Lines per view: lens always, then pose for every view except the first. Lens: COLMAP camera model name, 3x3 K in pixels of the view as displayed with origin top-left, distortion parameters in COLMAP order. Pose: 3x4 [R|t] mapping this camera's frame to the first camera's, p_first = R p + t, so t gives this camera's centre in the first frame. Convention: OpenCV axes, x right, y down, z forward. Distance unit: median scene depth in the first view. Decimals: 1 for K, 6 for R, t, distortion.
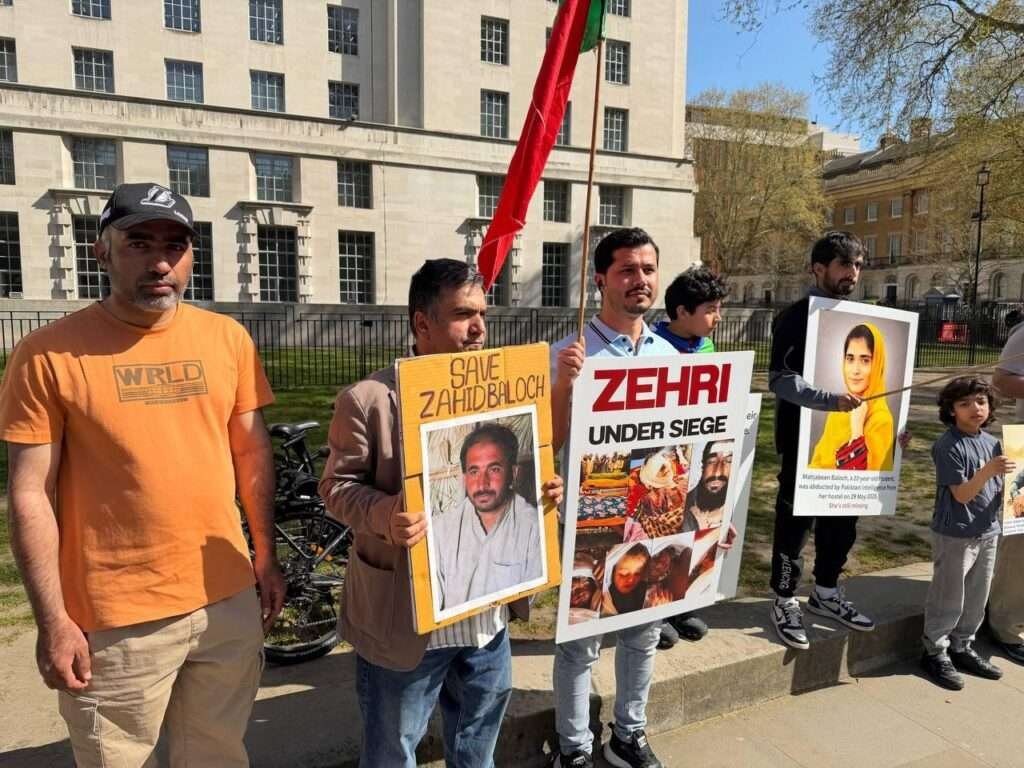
lens RADIAL K [[843.5, 0, 514.9], [0, 843.5, 387.5], [0, 0, 1]] dist [0.003712, -0.010046]
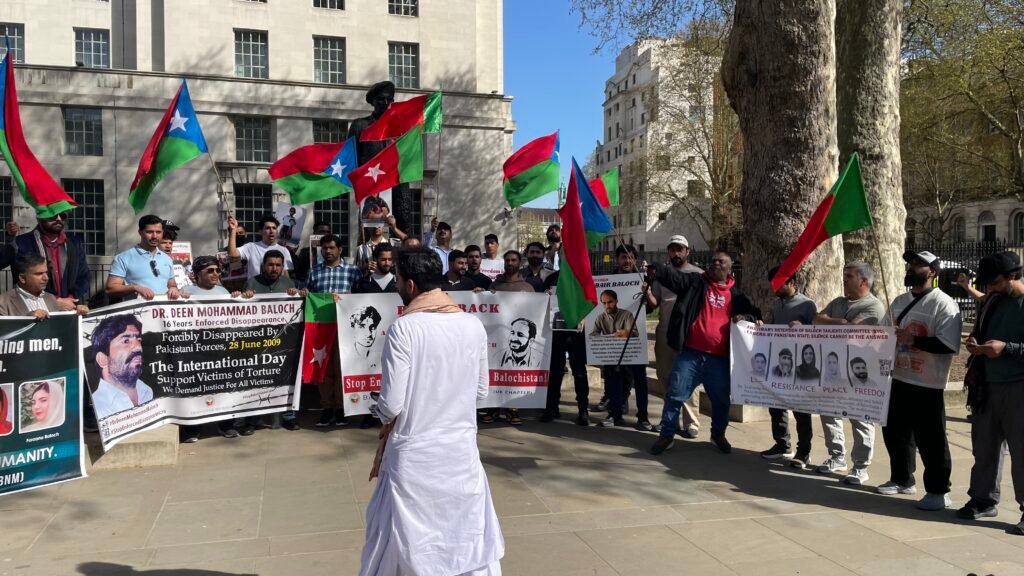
lens RADIAL K [[781.7, 0, 496.9], [0, 781.7, 294.0], [0, 0, 1]] dist [0.087852, -0.103286]
pose [[0.986372, -0.010200, -0.164213, 0.419356], [0.002144, 0.998789, -0.049162, -0.010012], [0.164515, 0.048140, 0.985199, 0.191576]]
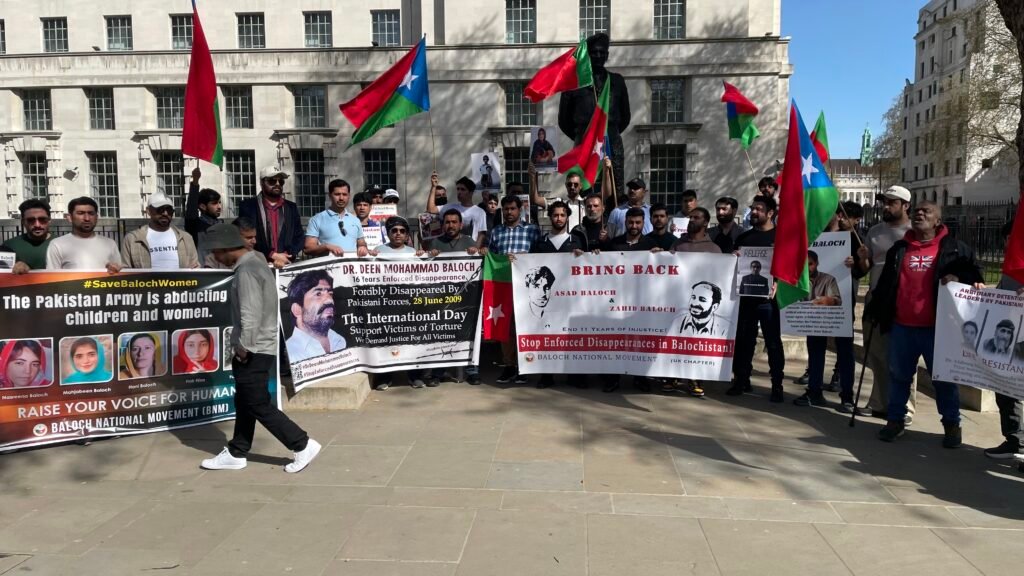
lens RADIAL K [[781.7, 0, 503.3], [0, 781.7, 285.5], [0, 0, 1]] dist [0.087852, -0.103286]
pose [[0.872796, 0.016743, -0.487799, 0.447778], [-0.021529, 0.999759, -0.004206, -0.011039], [0.487611, 0.014173, 0.872946, 0.209867]]
